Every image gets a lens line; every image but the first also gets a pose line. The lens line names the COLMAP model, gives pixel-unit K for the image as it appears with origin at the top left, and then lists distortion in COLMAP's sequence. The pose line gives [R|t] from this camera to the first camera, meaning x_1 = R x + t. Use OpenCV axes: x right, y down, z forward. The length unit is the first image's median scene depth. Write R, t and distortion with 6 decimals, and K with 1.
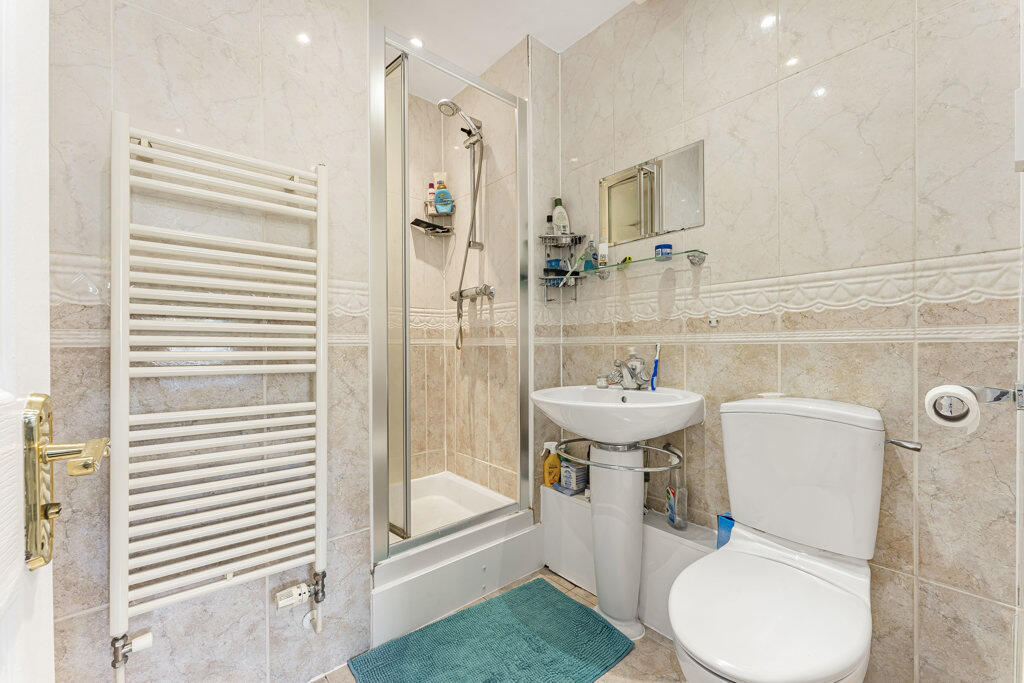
lens RADIAL K [[419.2, 0, 511.8], [0, 419.2, 345.1], [0, 0, 1]] dist [-0.002925, 0.000610]
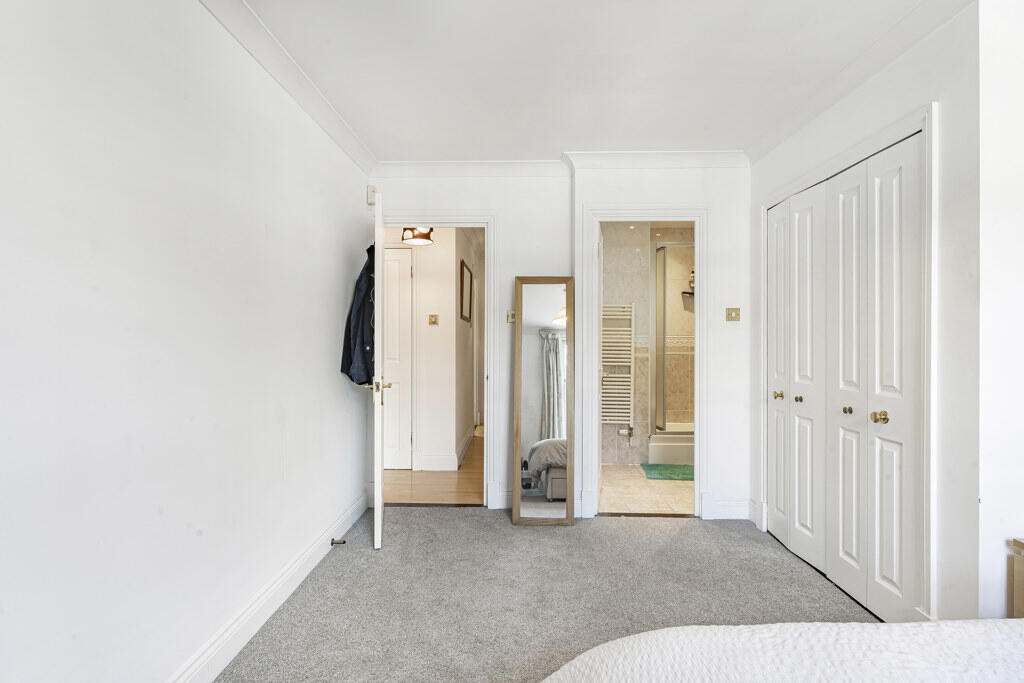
lens RADIAL K [[507.5, 0, 507.7], [0, 507.5, 344.2], [0, 0, 1]] dist [0.004412, 0.000567]
pose [[0.749166, 0.012526, -0.662264, 0.902135], [-0.006526, 0.999912, 0.011530, -0.088990], [0.662350, -0.004316, 0.749182, -1.635726]]
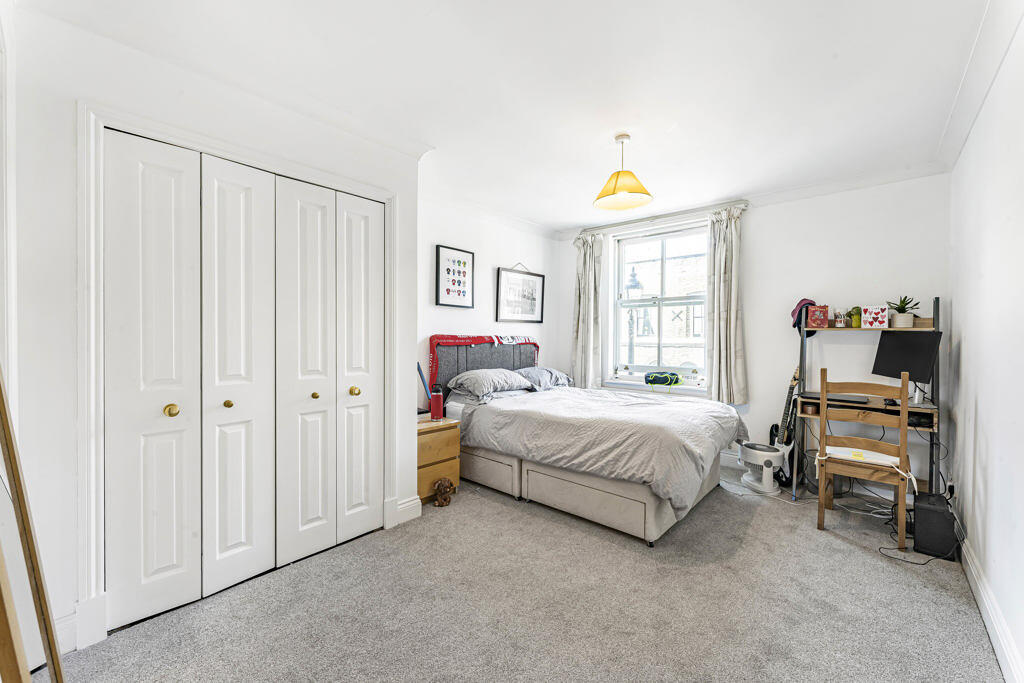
lens RADIAL K [[419.2, 0, 505.5], [0, 419.2, 337.3], [0, 0, 1]] dist [-0.002925, 0.000610]
pose [[-0.139403, -0.004216, 0.990227, -0.499543], [-0.006050, 0.999976, 0.003406, -0.090151], [-0.990217, -0.005516, -0.139426, -0.554503]]
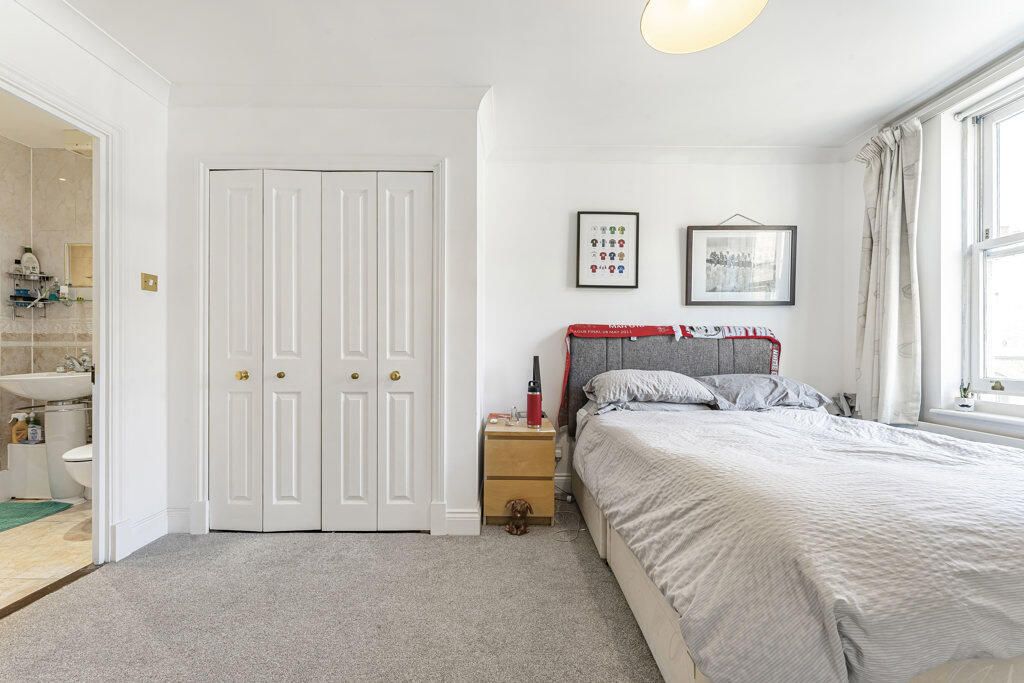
lens RADIAL K [[419.2, 0, 509.0], [0, 419.2, 350.0], [0, 0, 1]] dist [-0.002925, 0.000610]
pose [[0.648405, 0.006241, 0.761270, 0.094000], [-0.006818, 0.999974, -0.002392, 0.003142], [-0.761265, -0.003639, 0.648431, -1.290491]]
